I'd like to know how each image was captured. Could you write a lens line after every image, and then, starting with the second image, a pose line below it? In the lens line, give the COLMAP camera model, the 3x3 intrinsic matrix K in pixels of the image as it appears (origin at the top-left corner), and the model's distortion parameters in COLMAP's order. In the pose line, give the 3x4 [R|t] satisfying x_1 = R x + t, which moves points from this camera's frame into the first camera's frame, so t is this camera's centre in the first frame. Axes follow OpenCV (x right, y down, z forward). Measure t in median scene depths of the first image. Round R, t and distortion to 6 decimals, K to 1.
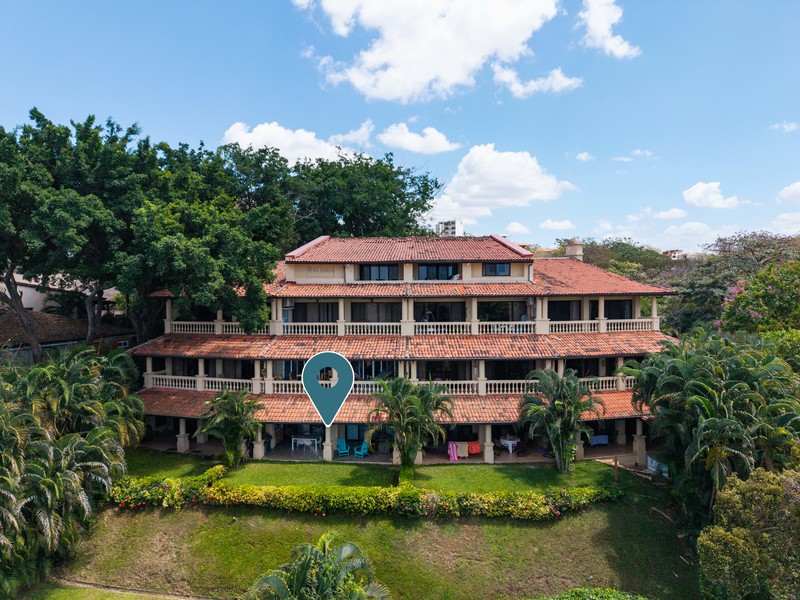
lens RADIAL K [[533.7, 0, 396.5], [0, 533.7, 304.0], [0, 0, 1]] dist [0.037566, -0.044580]
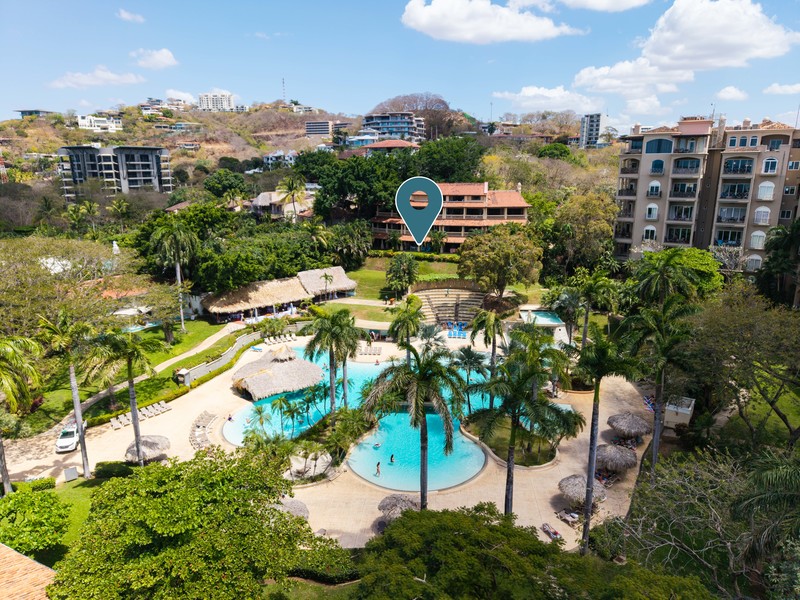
lens RADIAL K [[533.7, 0, 396.5], [0, 533.7, 304.0], [0, 0, 1]] dist [0.037566, -0.044580]
pose [[0.950917, 0.080623, -0.298758, 0.782580], [-0.012227, 0.974499, 0.224059, -0.170186], [0.309204, -0.209409, 0.927654, -2.336570]]
